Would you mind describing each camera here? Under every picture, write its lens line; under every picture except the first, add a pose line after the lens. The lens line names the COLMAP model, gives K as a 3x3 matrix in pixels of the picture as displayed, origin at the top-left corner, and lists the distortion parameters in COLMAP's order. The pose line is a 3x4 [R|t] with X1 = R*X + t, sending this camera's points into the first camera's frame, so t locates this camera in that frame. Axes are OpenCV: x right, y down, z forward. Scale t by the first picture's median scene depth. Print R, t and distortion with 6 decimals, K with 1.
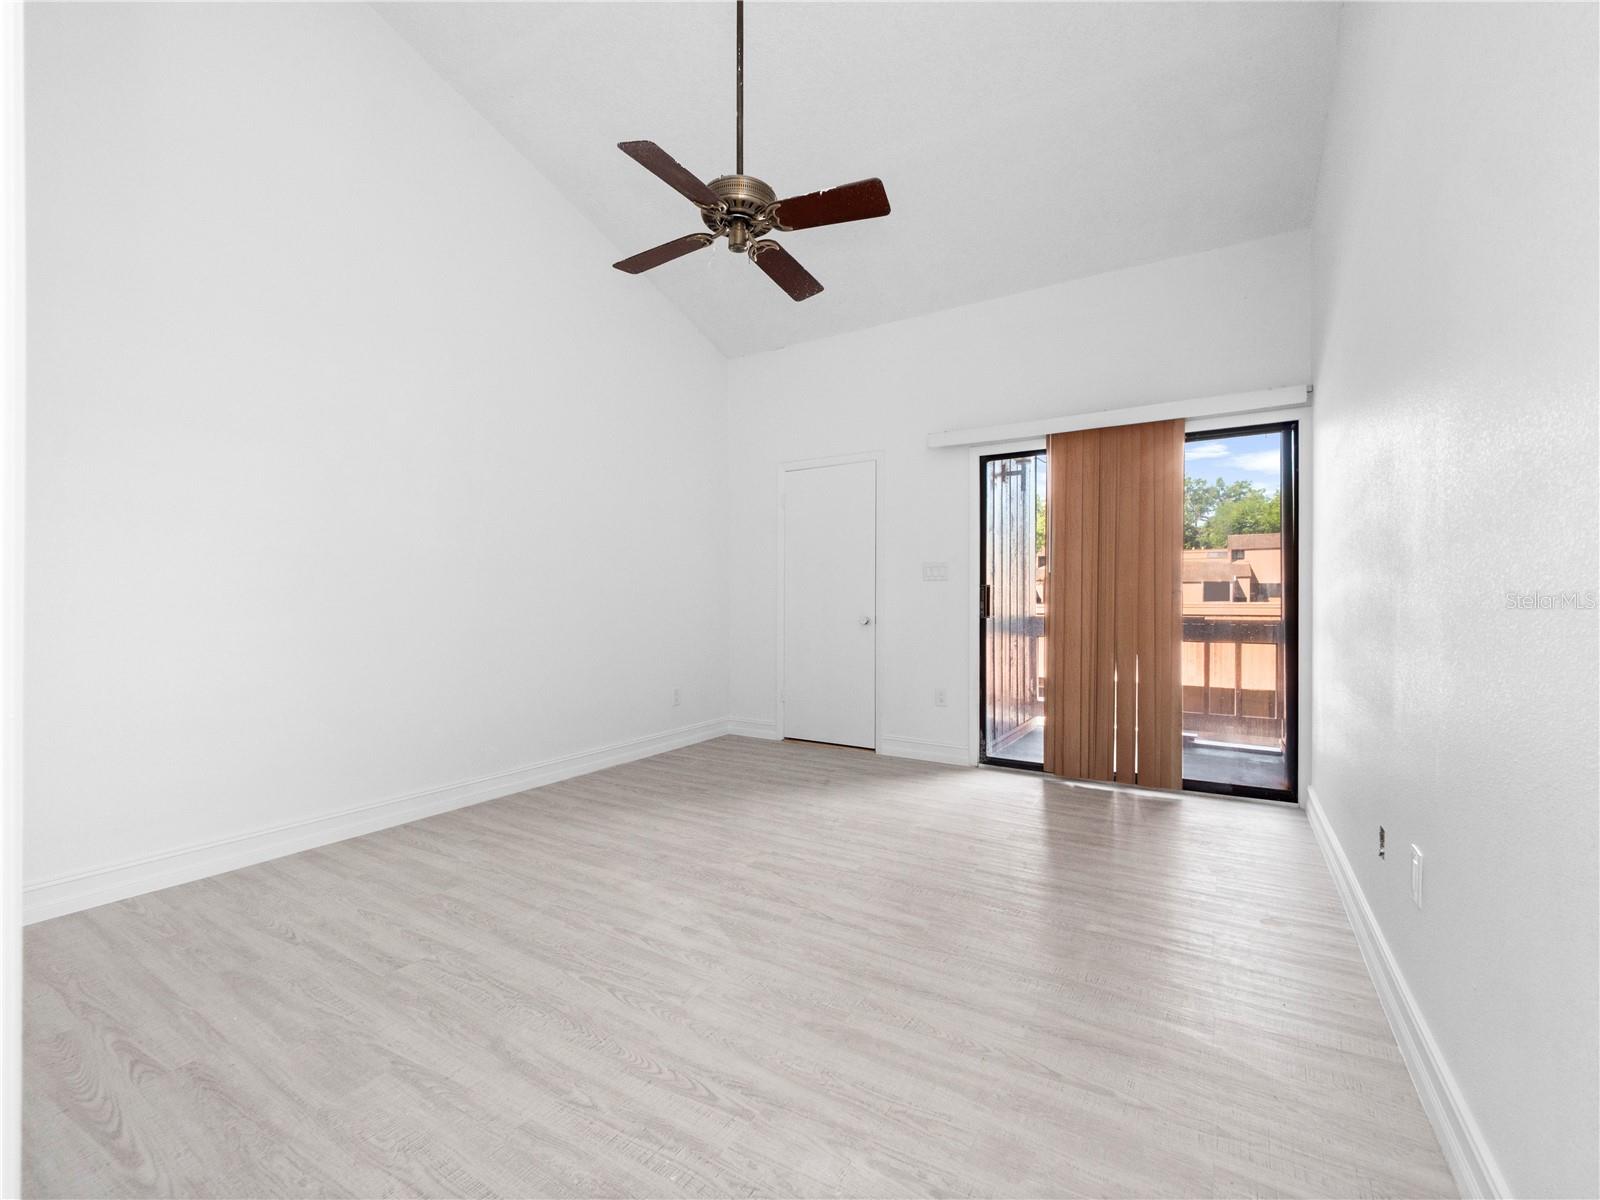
lens RADIAL K [[694.9, 0, 795.7], [0, 694.9, 604.6], [0, 0, 1]] dist [-0.000616, -0.000980]
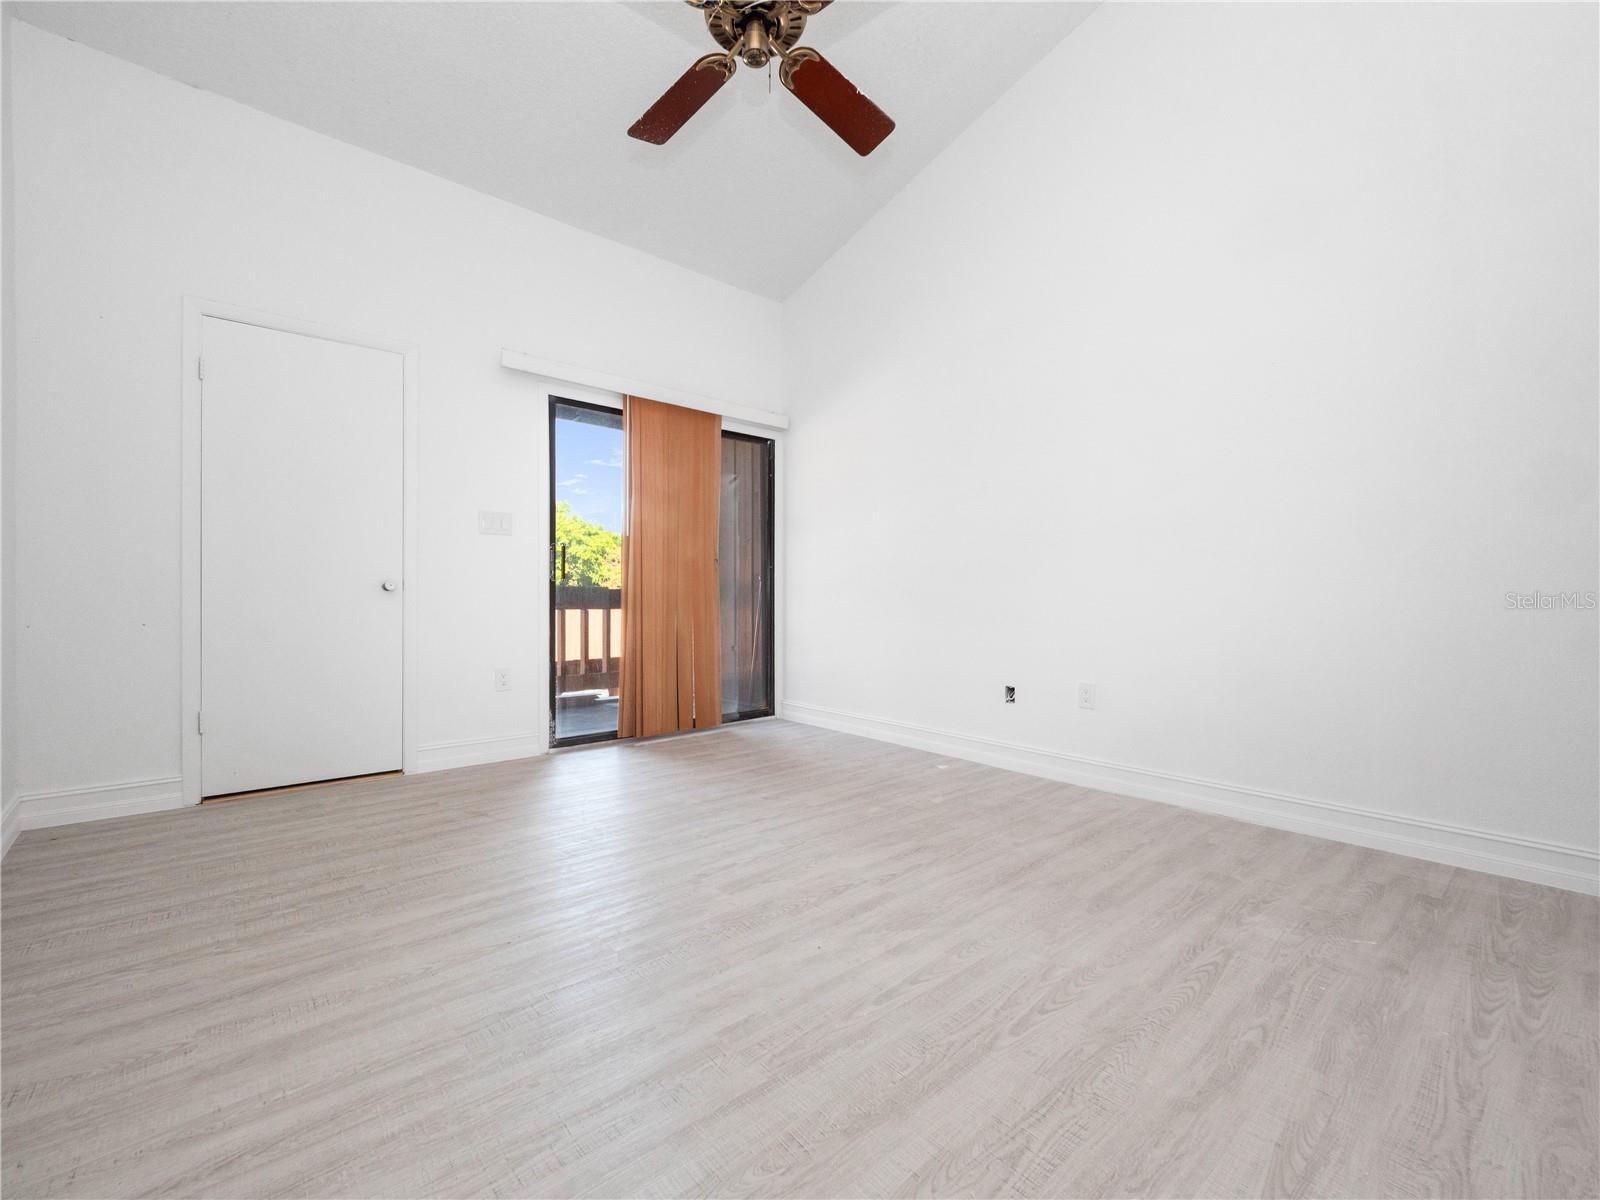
lens RADIAL K [[694.9, 0, 795.7], [0, 694.9, 604.6], [0, 0, 1]] dist [-0.000616, -0.000980]
pose [[0.288357, -0.013507, 0.957428, -0.619174], [0.002999, 0.999908, 0.013203, 0.047188], [-0.957518, -0.000936, 0.288371, 0.590202]]
